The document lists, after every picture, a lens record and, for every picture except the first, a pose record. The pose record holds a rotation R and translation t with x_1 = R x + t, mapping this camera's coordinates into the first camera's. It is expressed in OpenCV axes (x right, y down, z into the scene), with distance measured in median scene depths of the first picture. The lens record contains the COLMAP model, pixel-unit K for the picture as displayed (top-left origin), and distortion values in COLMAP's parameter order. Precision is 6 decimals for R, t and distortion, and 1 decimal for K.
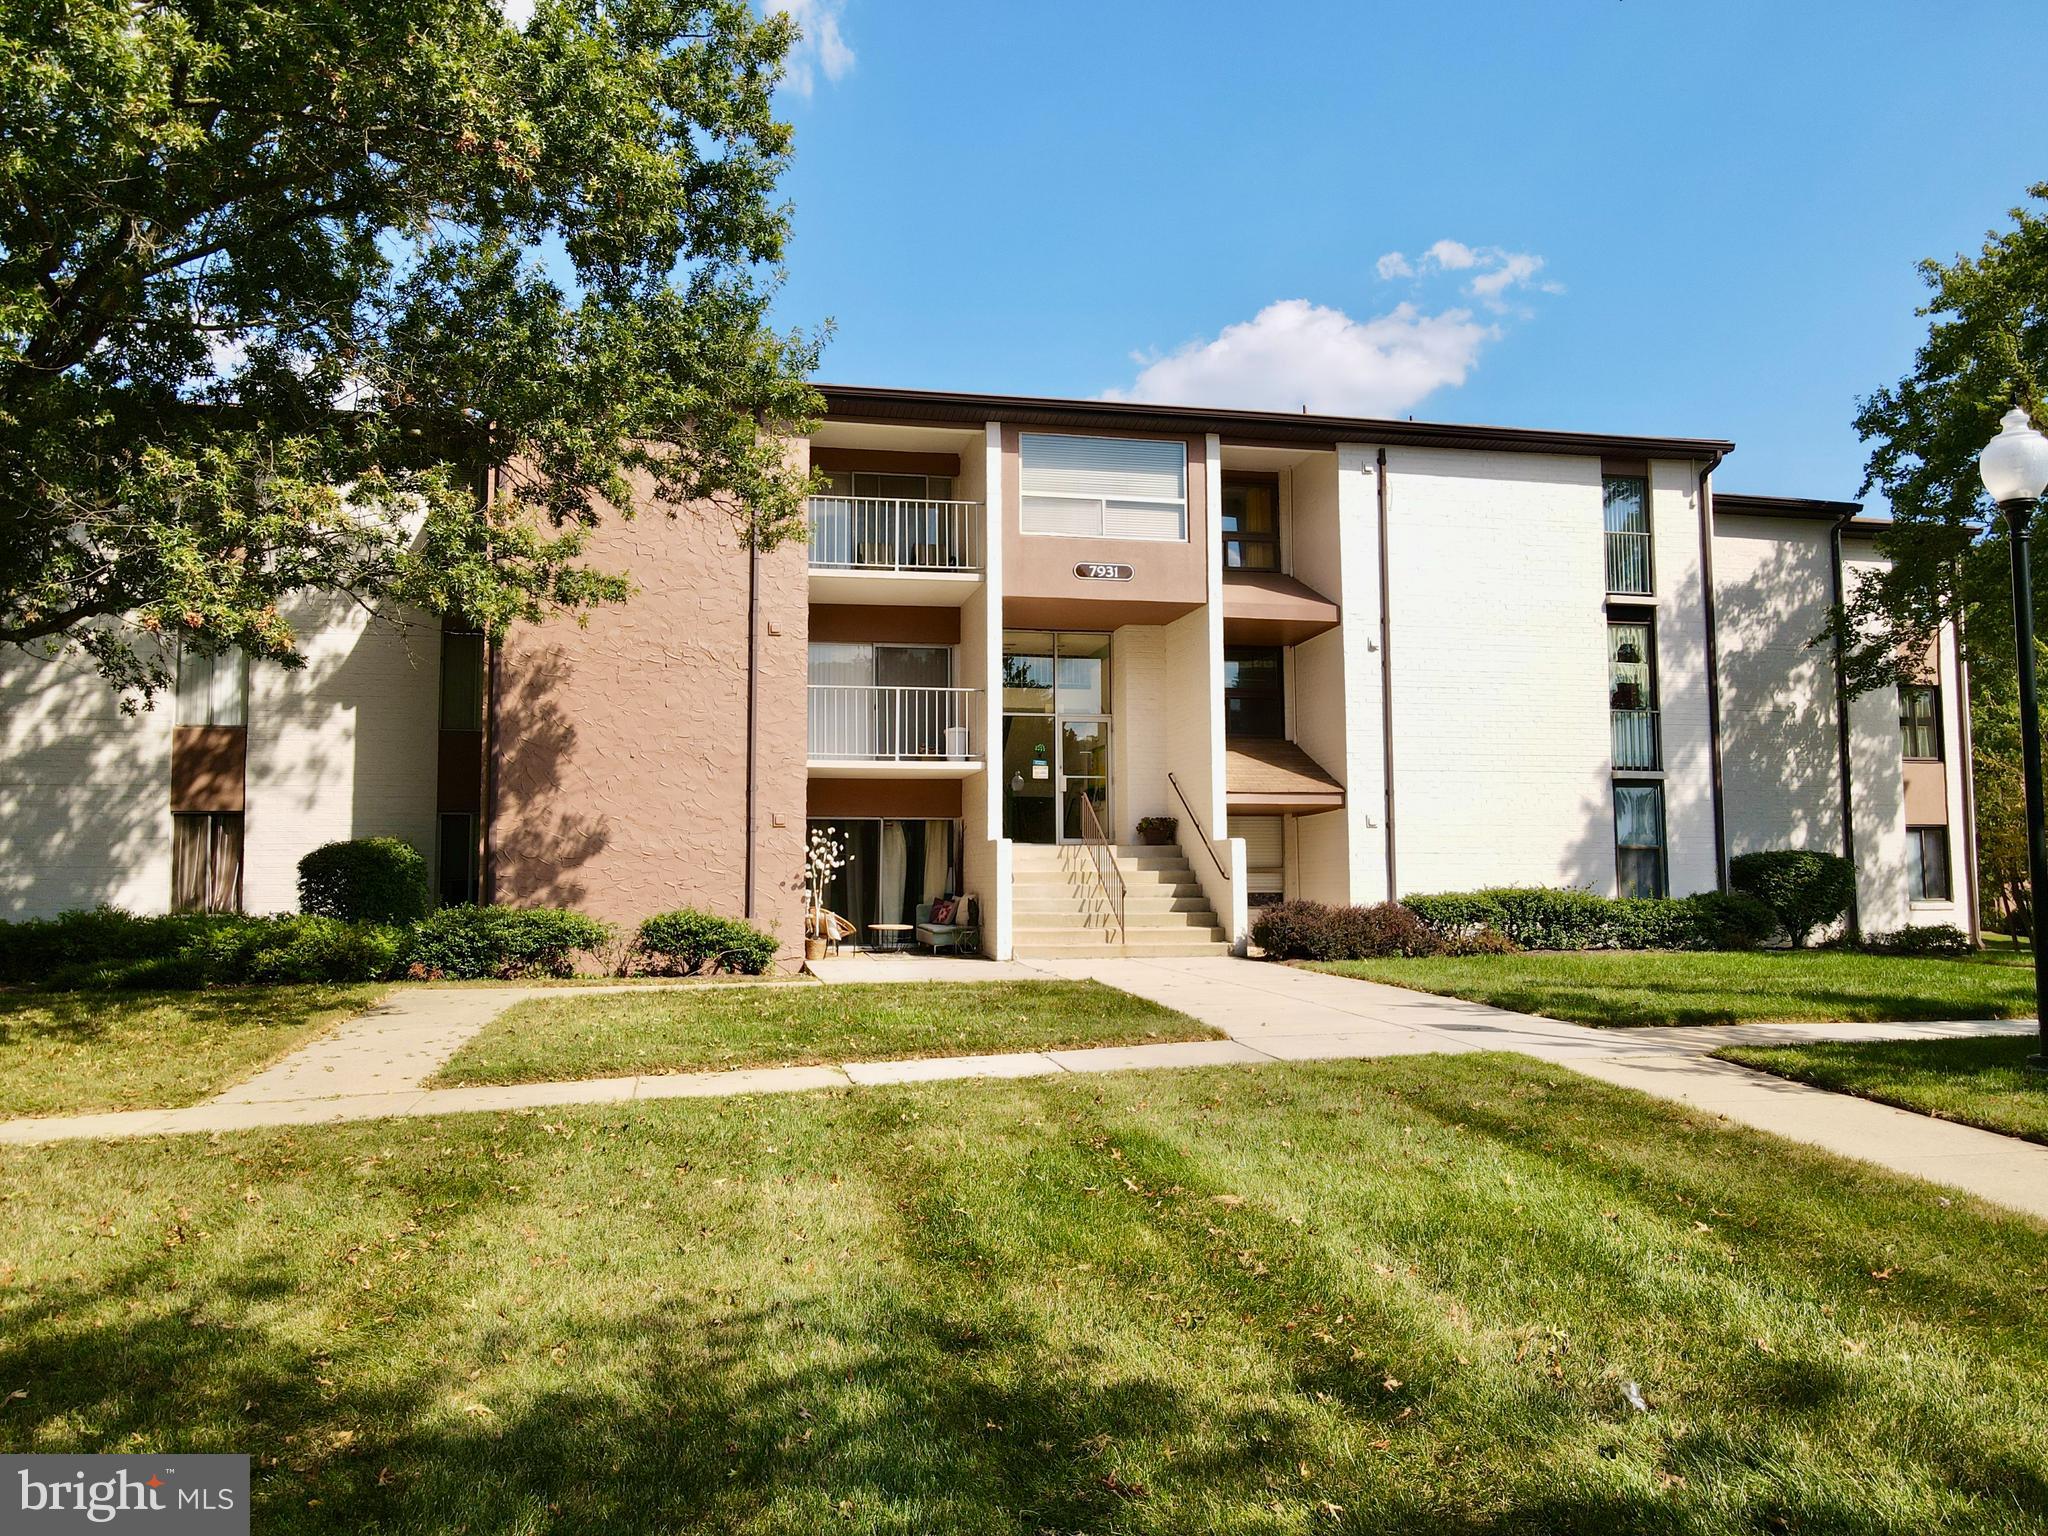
lens RADIAL K [[1426.7, 0, 1022.4], [0, 1426.7, 769.9], [0, 0, 1]] dist [0.014522, 0.005794]
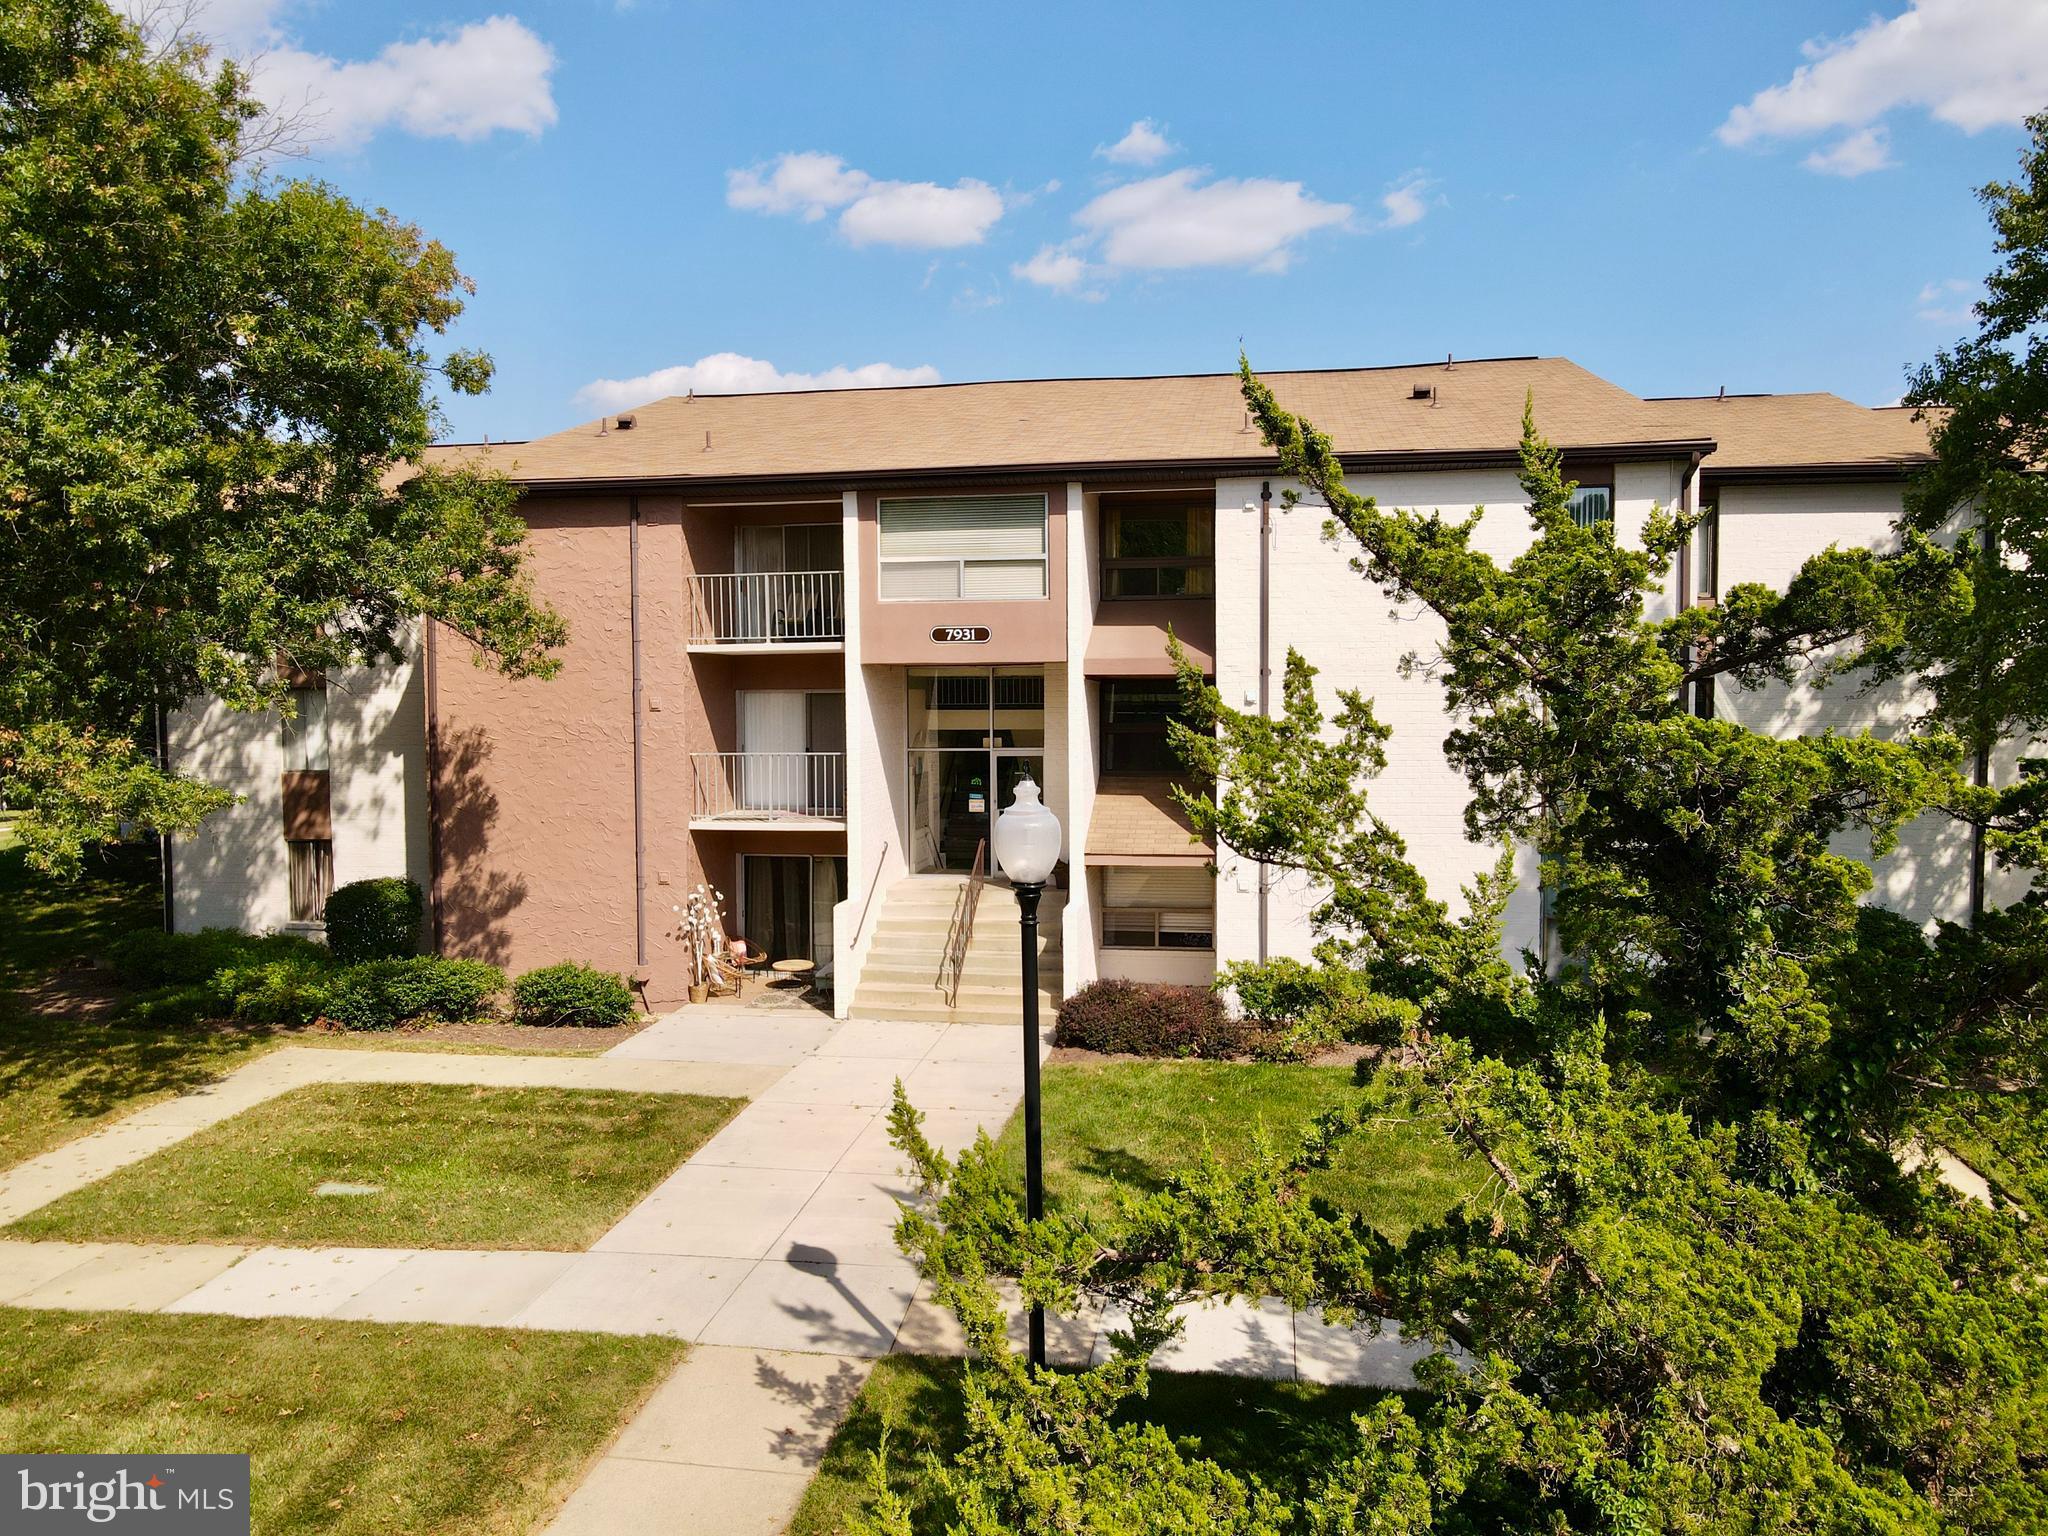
lens RADIAL K [[1426.7, 0, 1019.6], [0, 1426.7, 767.7], [0, 0, 1]] dist [0.014522, 0.005794]
pose [[0.932209, 0.016015, -0.361567, 0.463421], [0.029643, 0.992285, 0.120380, -0.166884], [0.360705, -0.122937, 0.924542, 0.077223]]
